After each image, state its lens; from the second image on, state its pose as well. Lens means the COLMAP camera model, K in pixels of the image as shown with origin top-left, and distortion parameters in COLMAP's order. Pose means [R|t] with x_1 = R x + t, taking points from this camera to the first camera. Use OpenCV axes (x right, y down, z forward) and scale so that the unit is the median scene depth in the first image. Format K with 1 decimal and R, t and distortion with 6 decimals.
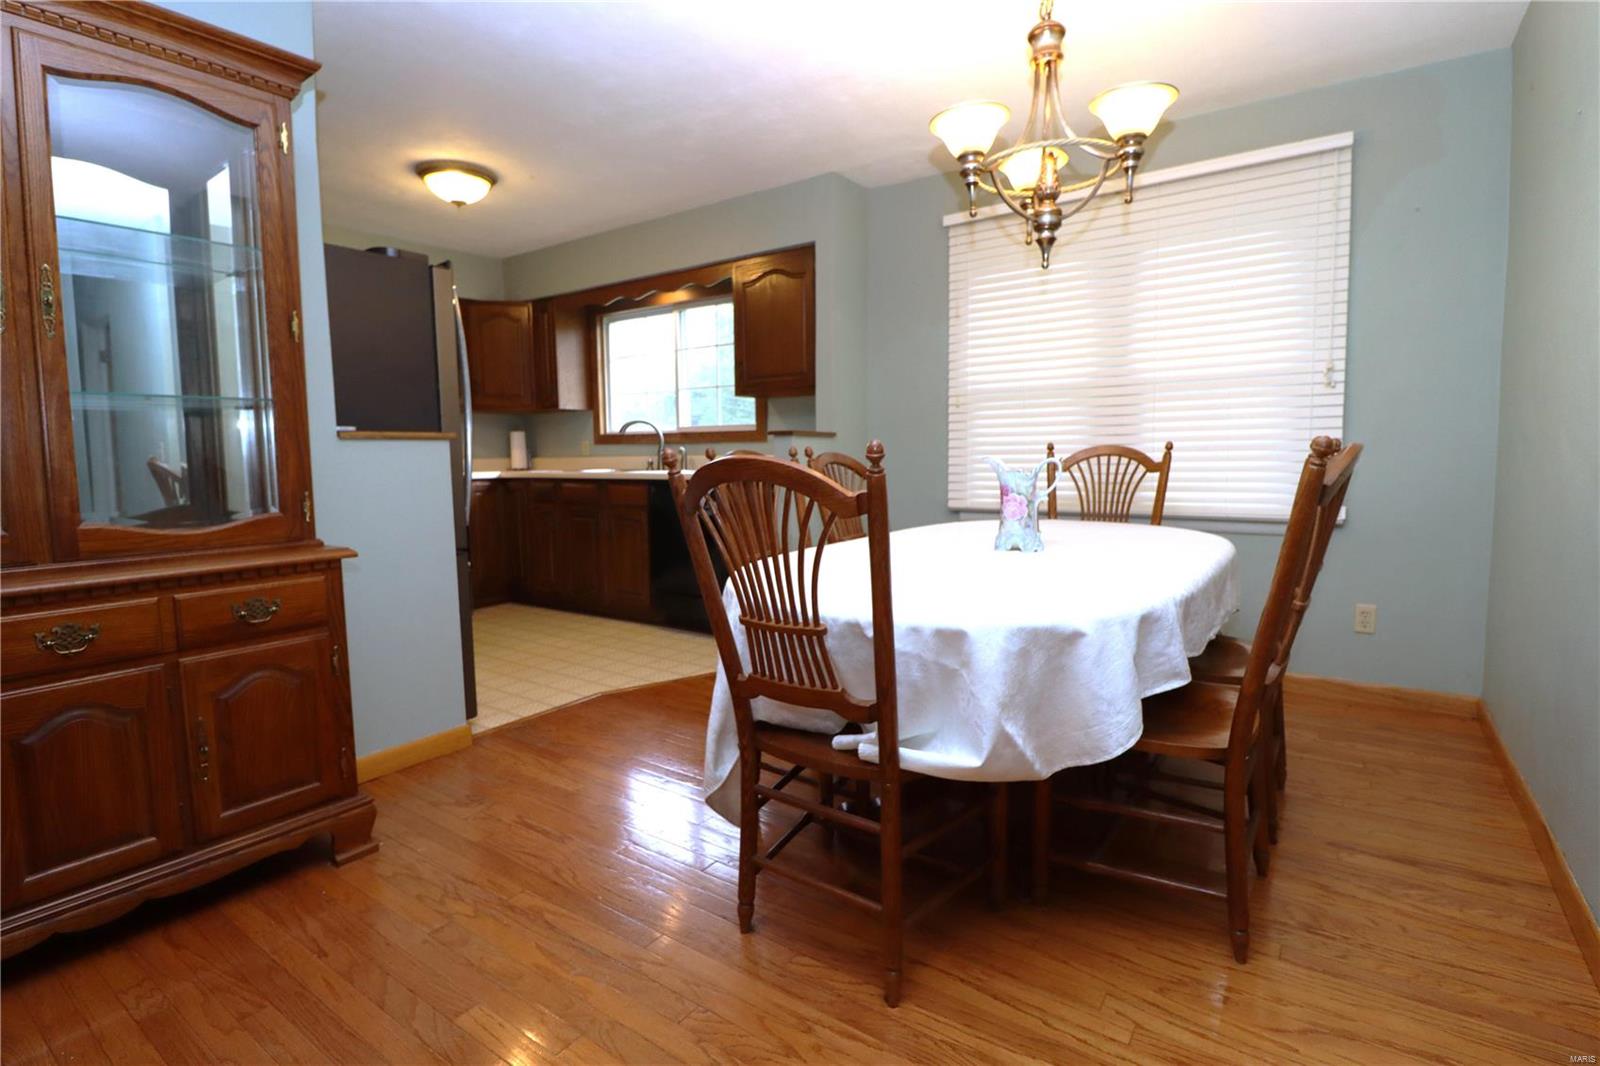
lens RADIAL K [[754.6, 0, 804.8], [0, 754.6, 519.6], [0, 0, 1]] dist [-0.000786, -0.000603]
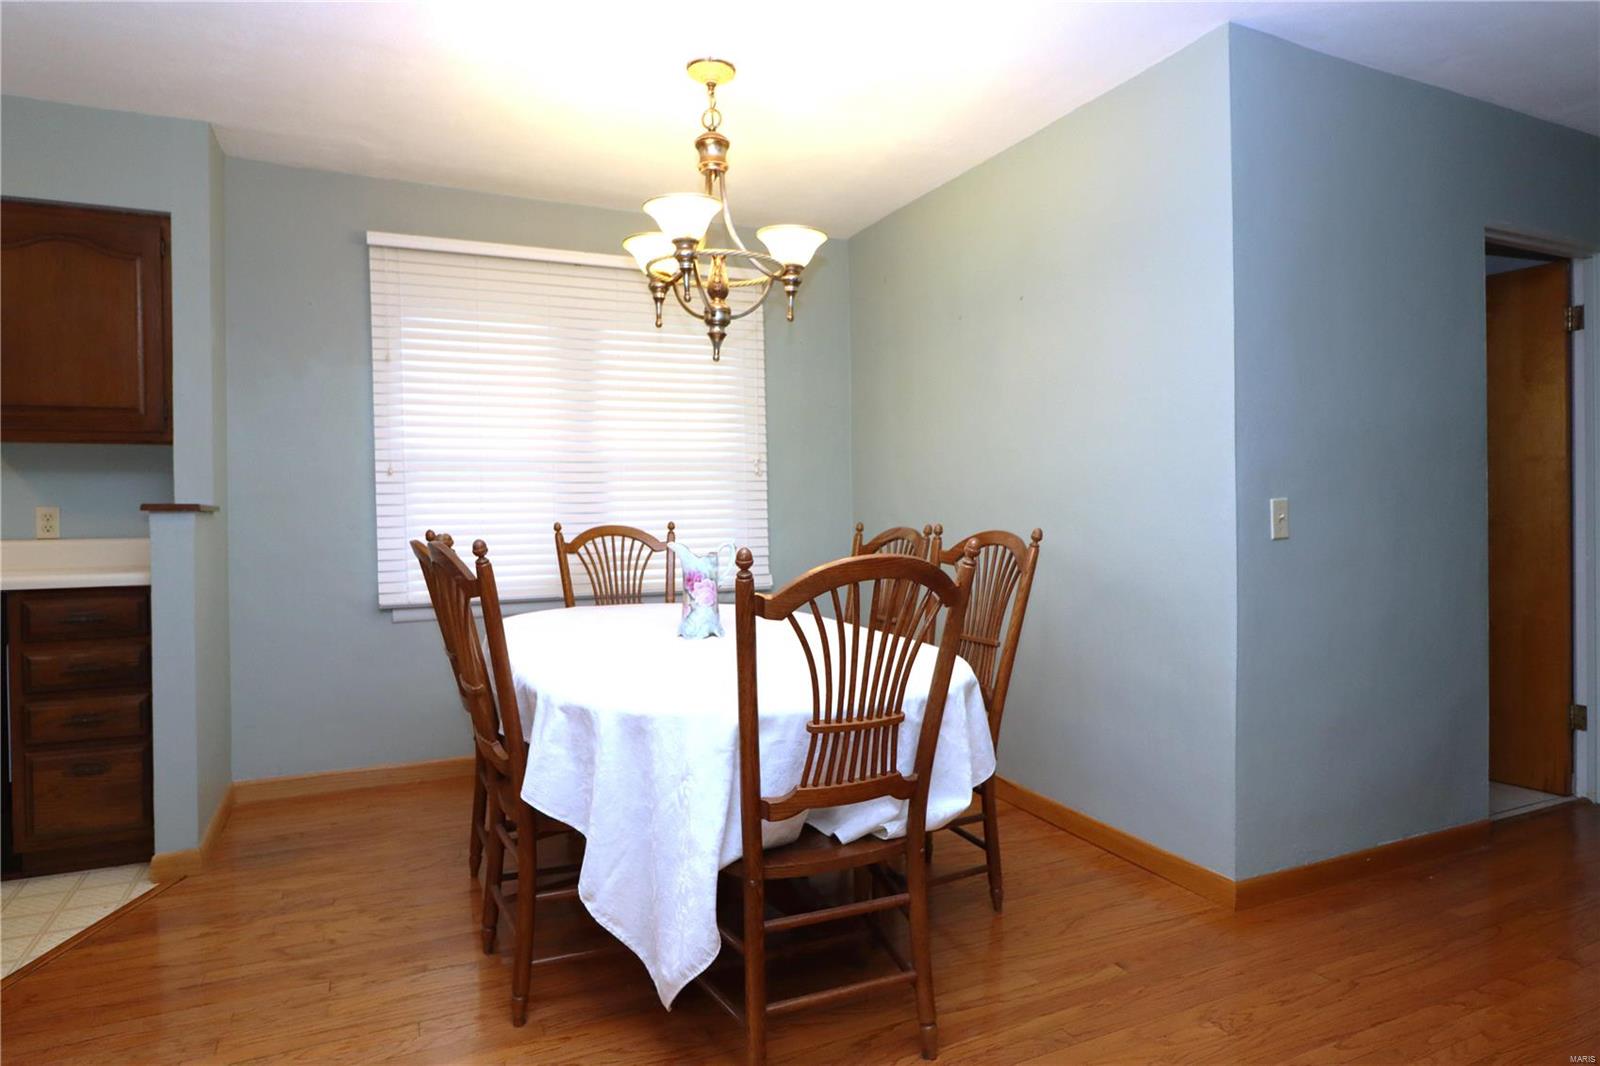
lens RADIAL K [[936.3, 0, 801.4], [0, 936.3, 515.5], [0, 0, 1]] dist [0.000459, 0.001169]
pose [[0.499807, 0.000112, 0.866137, -0.415721], [0.078420, 0.995887, -0.045381, -0.029722], [-0.862580, 0.090604, 0.497742, 0.154485]]
